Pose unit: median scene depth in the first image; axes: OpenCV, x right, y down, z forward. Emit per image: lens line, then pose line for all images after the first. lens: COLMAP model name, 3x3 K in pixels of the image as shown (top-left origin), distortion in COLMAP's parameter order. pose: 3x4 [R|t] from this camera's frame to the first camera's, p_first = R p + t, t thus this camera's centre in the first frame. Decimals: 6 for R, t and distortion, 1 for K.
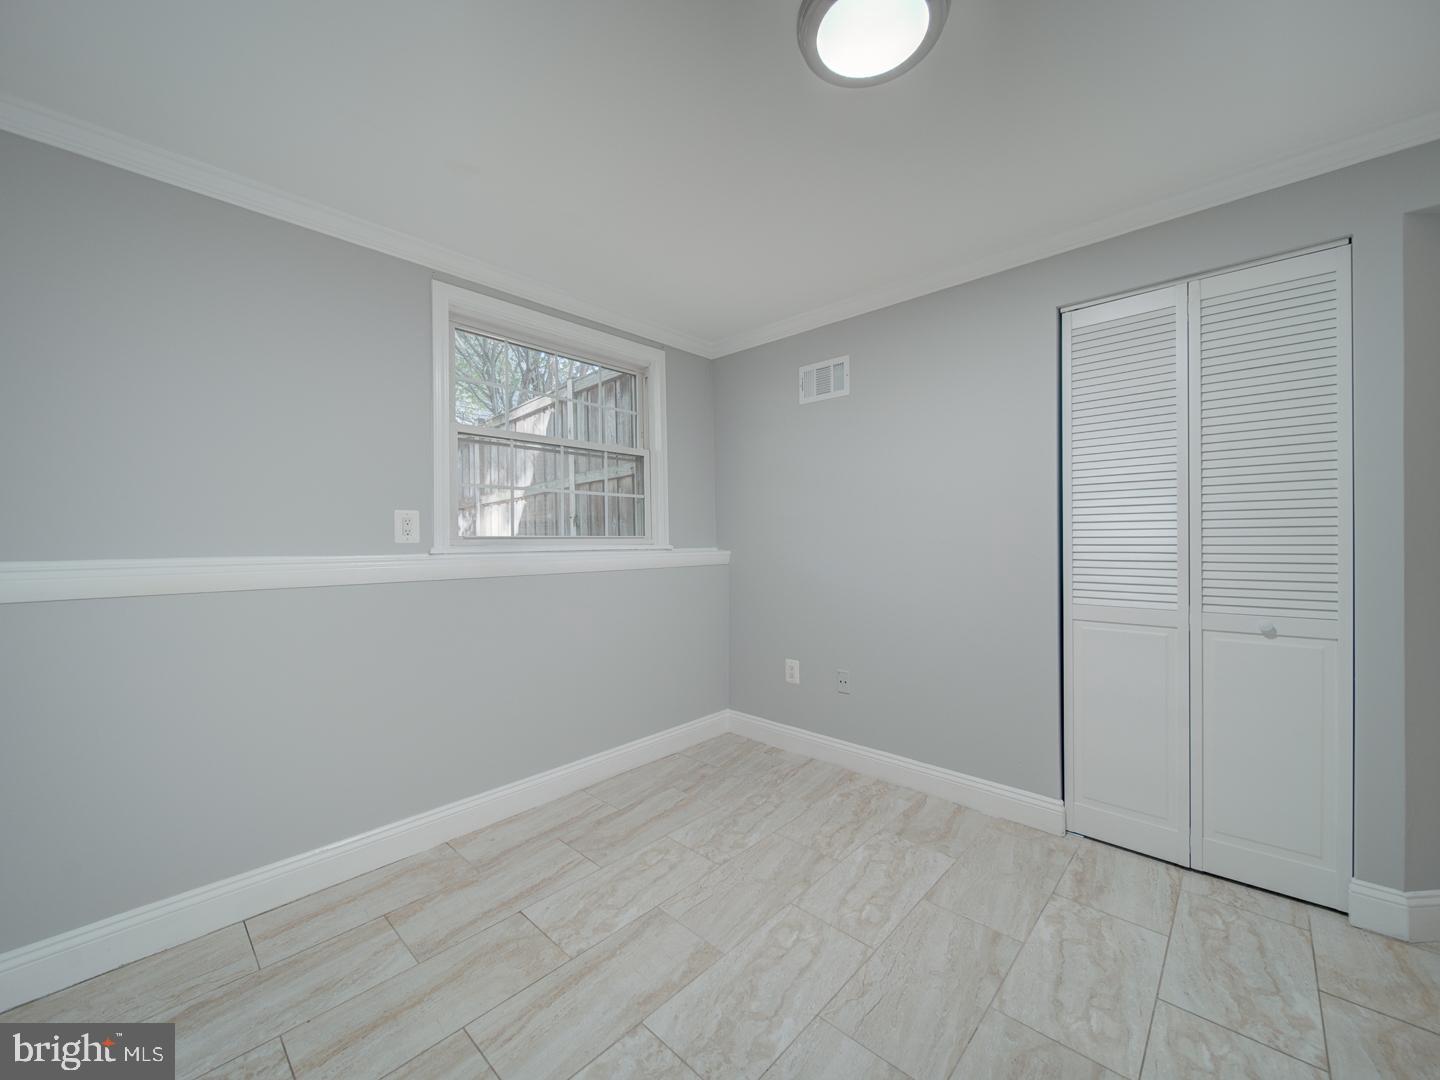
lens RADIAL K [[565.0, 0, 726.7], [0, 565.0, 542.3], [0, 0, 1]] dist [-0.001150, -0.001522]
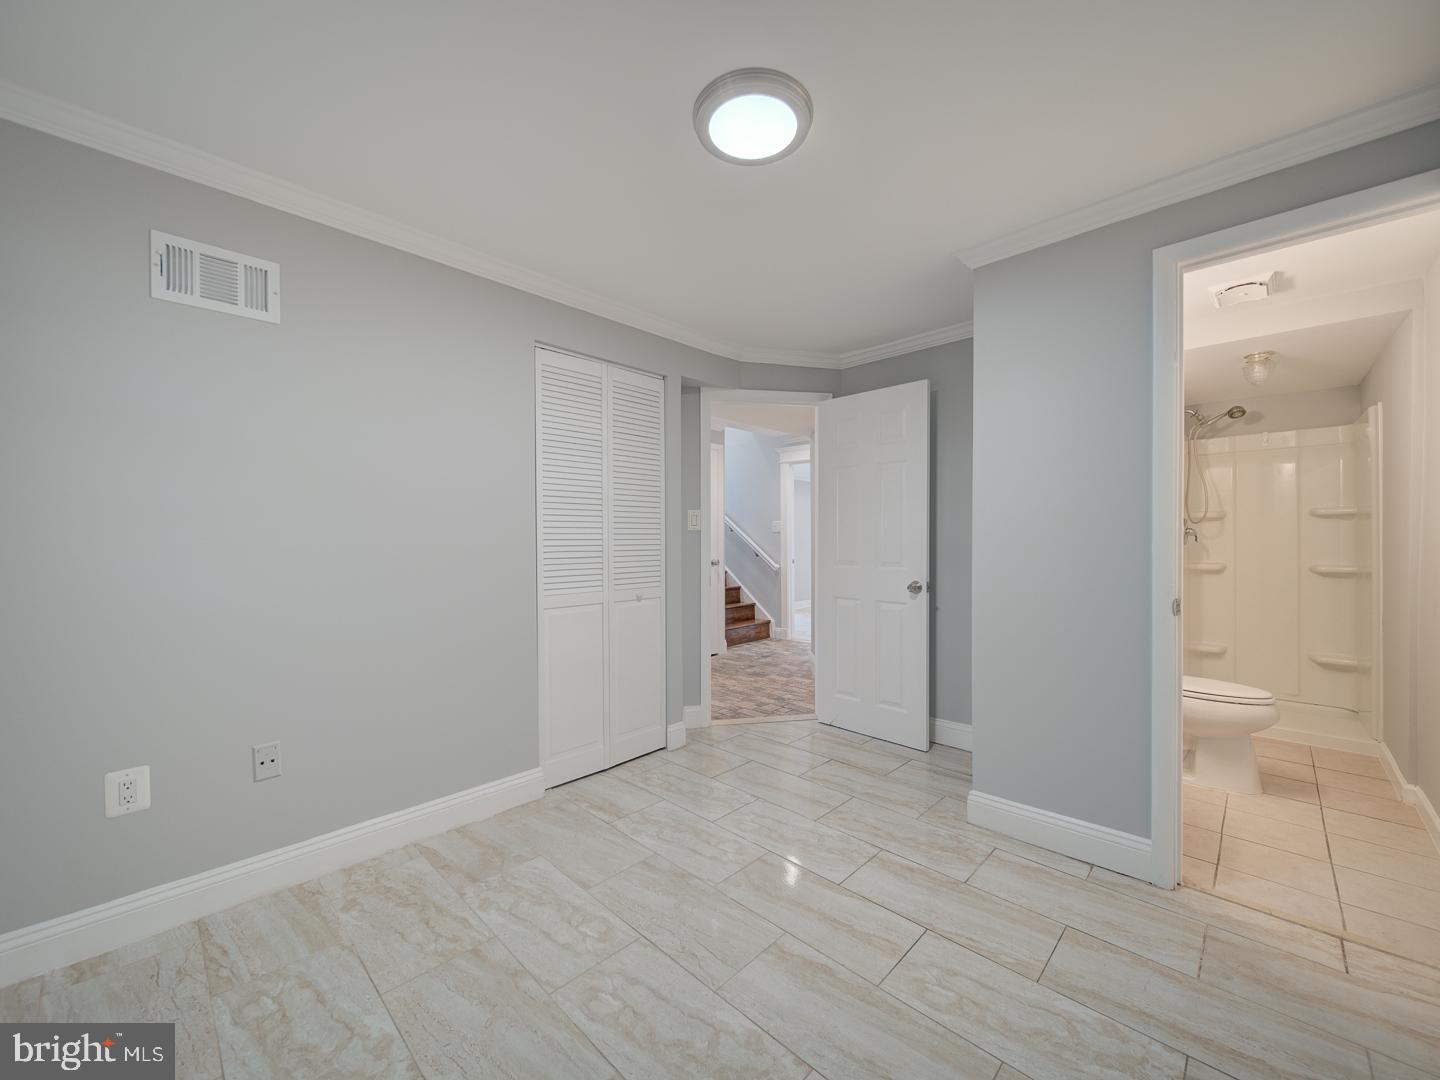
lens RADIAL K [[565.0, 0, 720.8], [0, 565.0, 540.0], [0, 0, 1]] dist [-0.001150, -0.001522]
pose [[0.017697, 0.006279, 0.999824, -0.629220], [0.011885, 0.999908, -0.006490, 0.004634], [-0.999773, 0.011998, 0.017620, 0.676936]]
